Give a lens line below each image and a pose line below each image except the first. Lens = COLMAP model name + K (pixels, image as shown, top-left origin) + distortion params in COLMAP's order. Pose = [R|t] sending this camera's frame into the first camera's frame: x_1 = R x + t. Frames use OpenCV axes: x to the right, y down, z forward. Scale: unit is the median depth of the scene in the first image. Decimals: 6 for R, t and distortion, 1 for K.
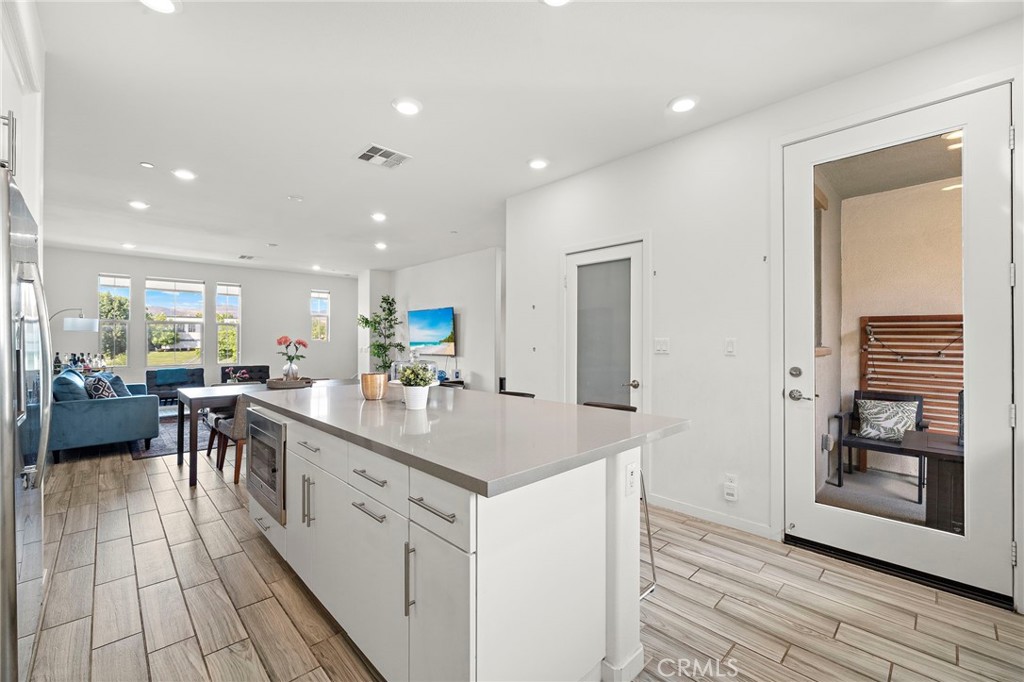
lens RADIAL K [[417.2, 0, 514.9], [0, 417.2, 341.8], [0, 0, 1]] dist [-0.003715, -0.000046]
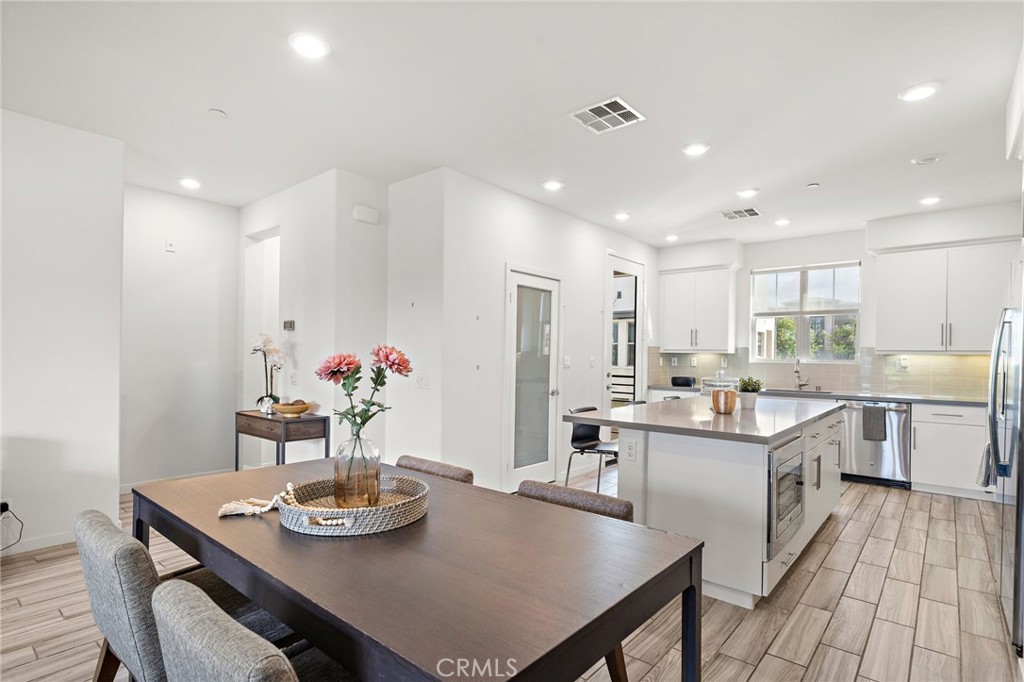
lens RADIAL K [[510.0, 0, 512.7], [0, 510.0, 356.8], [0, 0, 1]] dist [-0.000727, -0.000828]
pose [[-0.087353, -0.004765, 0.996166, -0.922578], [-0.012696, 0.999913, 0.003670, -0.007856], [-0.996096, -0.012327, -0.087406, 0.940972]]
